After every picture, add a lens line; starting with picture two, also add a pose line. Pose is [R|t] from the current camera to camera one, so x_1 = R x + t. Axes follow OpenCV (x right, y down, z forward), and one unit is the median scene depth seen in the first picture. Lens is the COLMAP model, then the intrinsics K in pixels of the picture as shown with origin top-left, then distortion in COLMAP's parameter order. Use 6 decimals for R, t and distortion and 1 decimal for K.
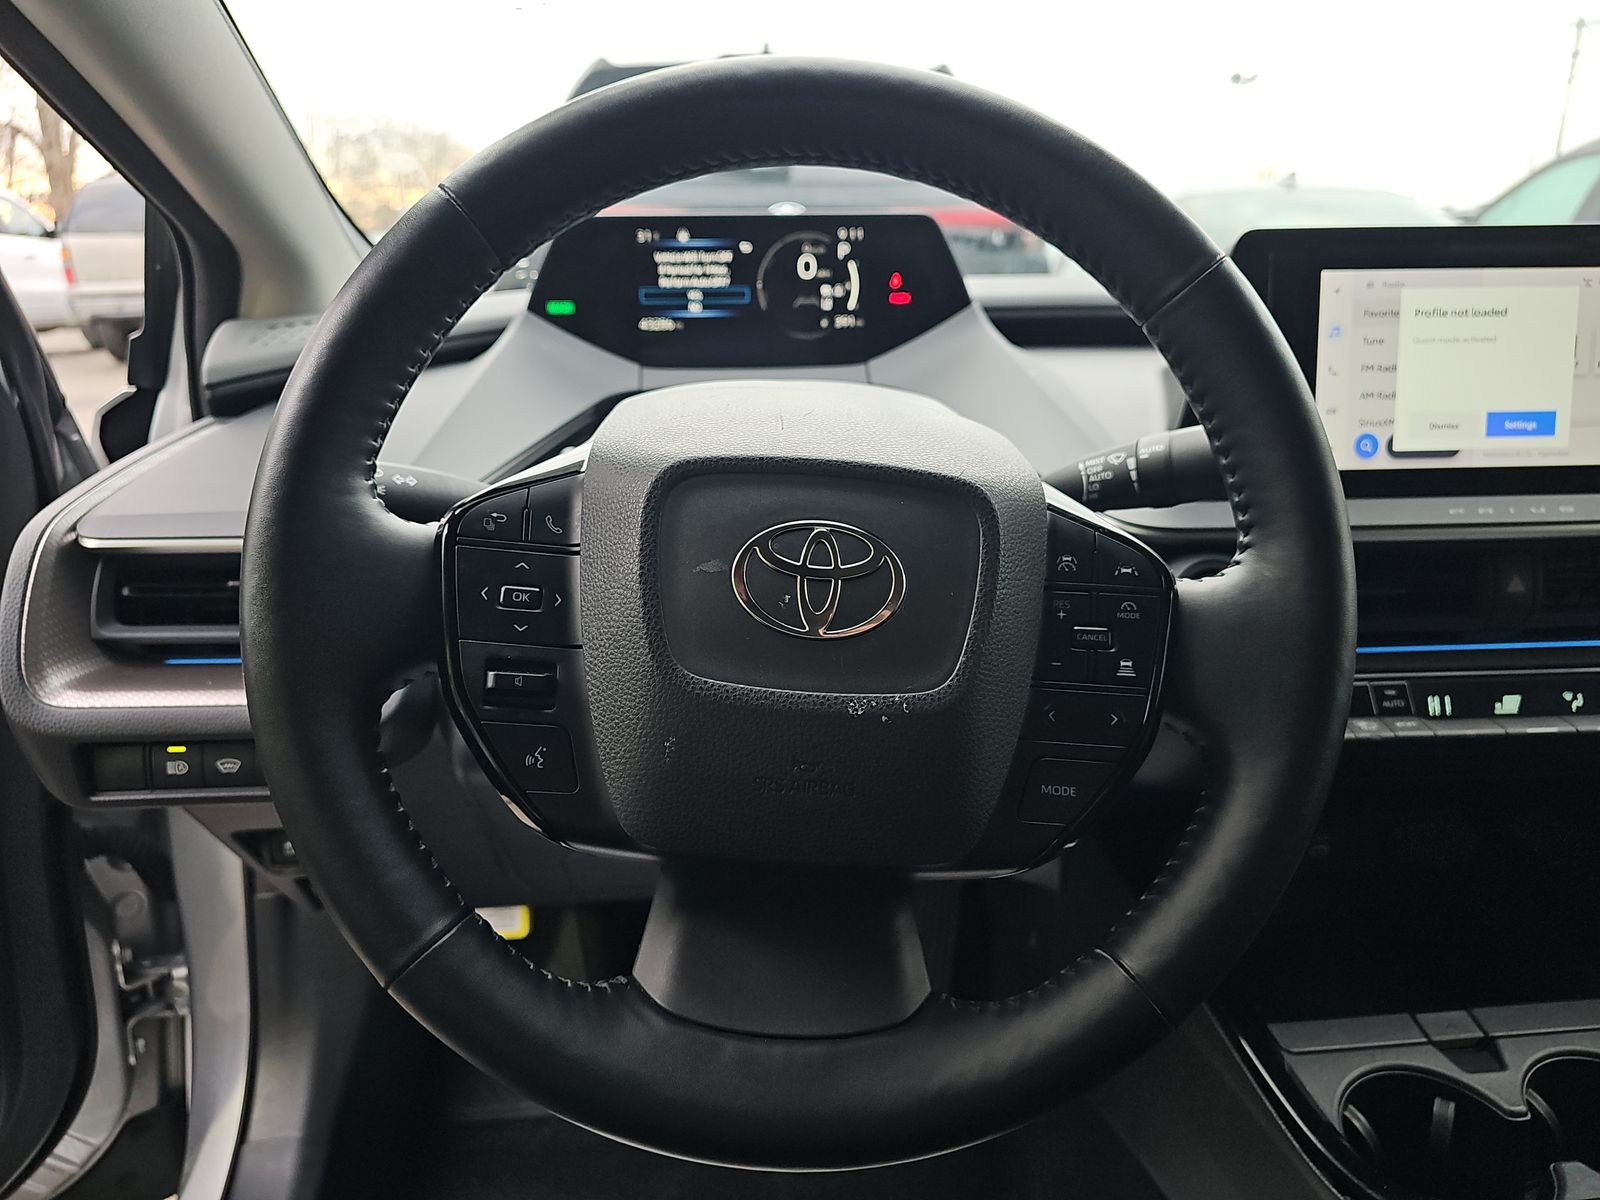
lens RADIAL K [[1061.2, 0, 790.8], [0, 1061.2, 608.0], [0, 0, 1]] dist [0.021369, -0.006281]
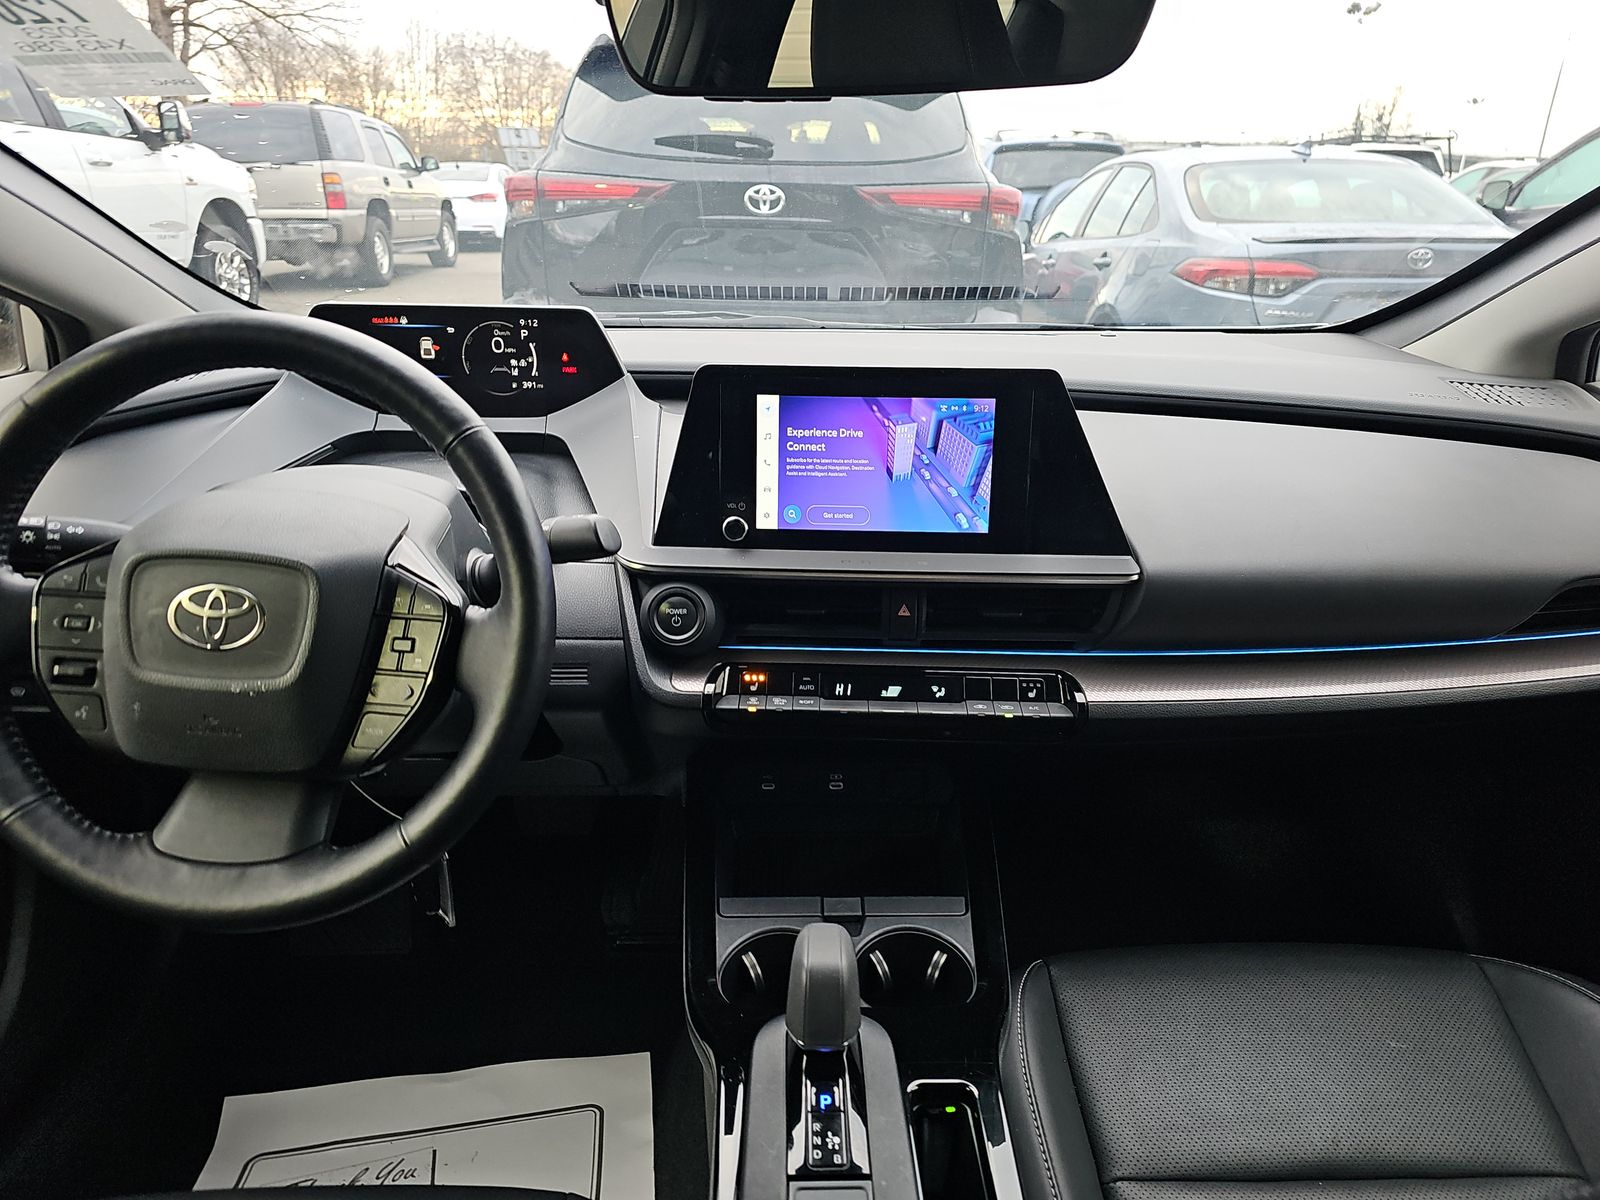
lens RADIAL K [[1061.2, 0, 809.8], [0, 1061.2, 607.0], [0, 0, 1]] dist [0.021369, -0.006281]
pose [[0.997097, 0.048231, -0.058924, 0.510490], [-0.044714, 0.997220, 0.059614, -0.085153], [0.061635, -0.056806, 0.996481, -0.354133]]
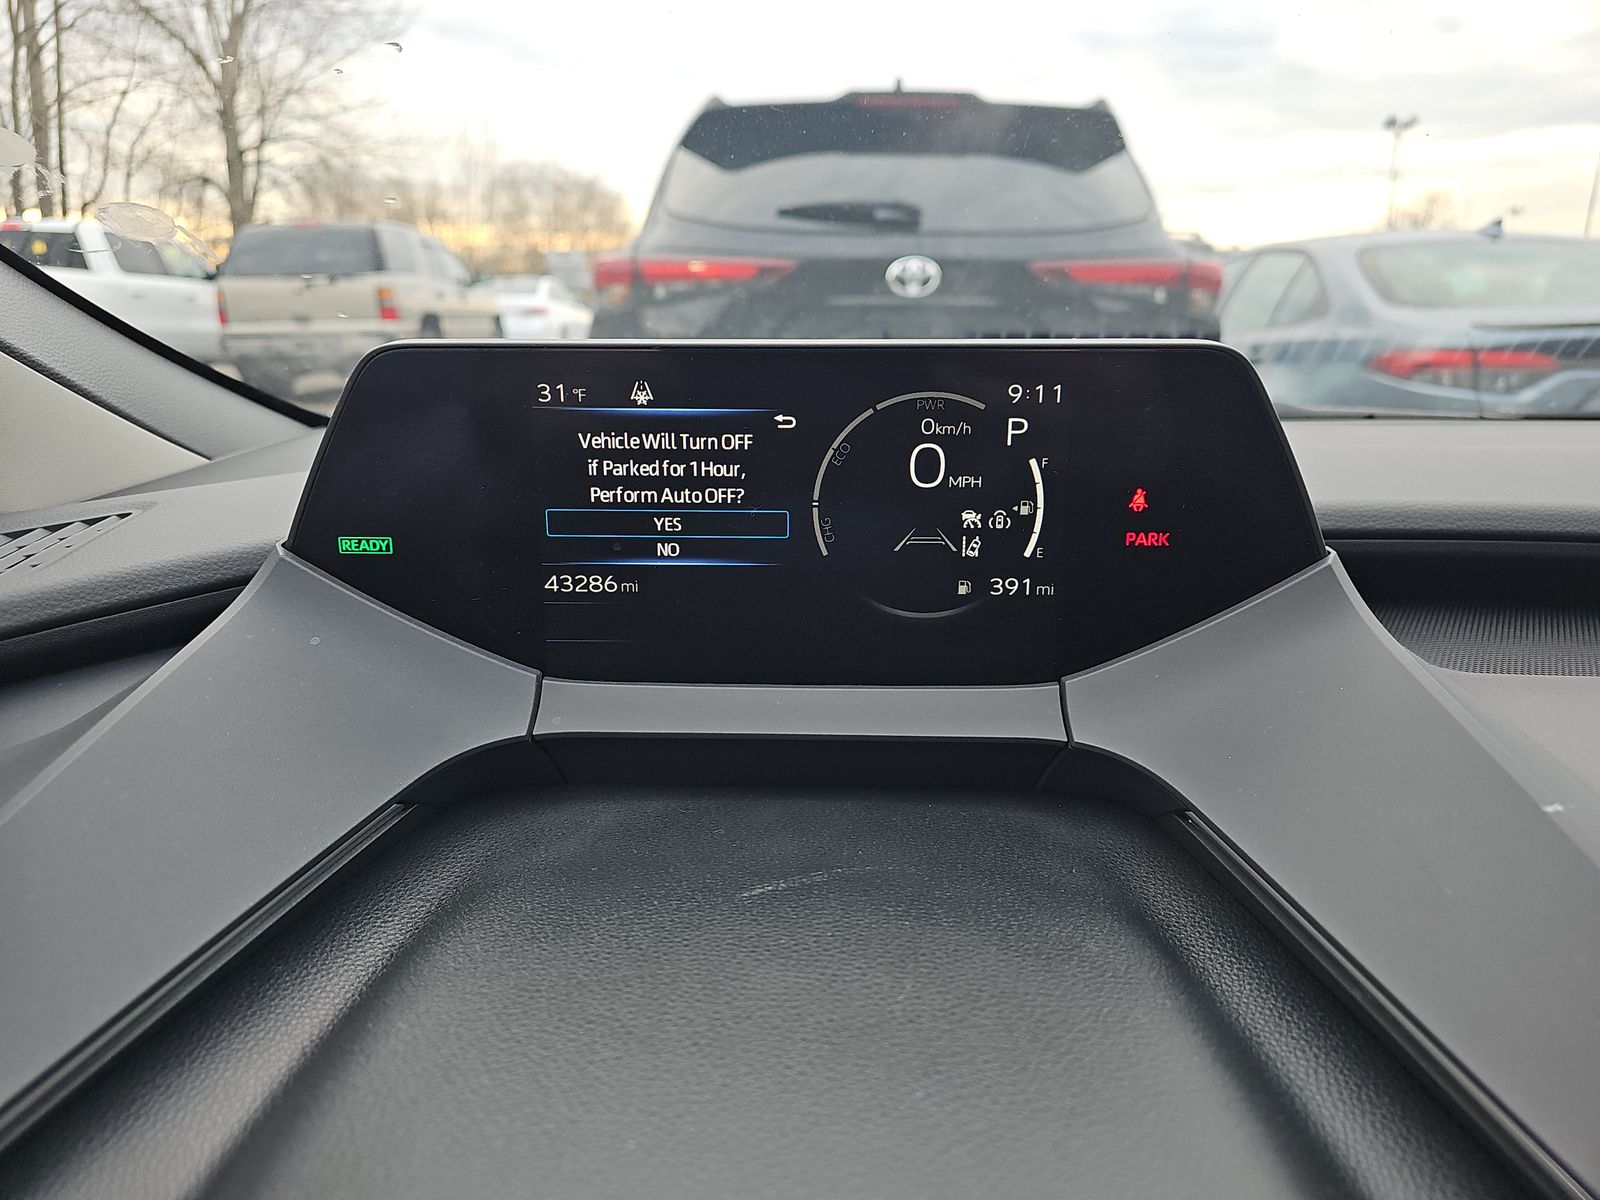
lens RADIAL K [[1061.2, 0, 792.4], [0, 1061.2, 602.9], [0, 0, 1]] dist [0.021369, -0.006281]
pose [[0.993402, 0.040306, -0.107372, 0.009132], [-0.044680, 0.998253, -0.038648, -0.246444], [0.105627, 0.043191, 0.993467, 0.571011]]
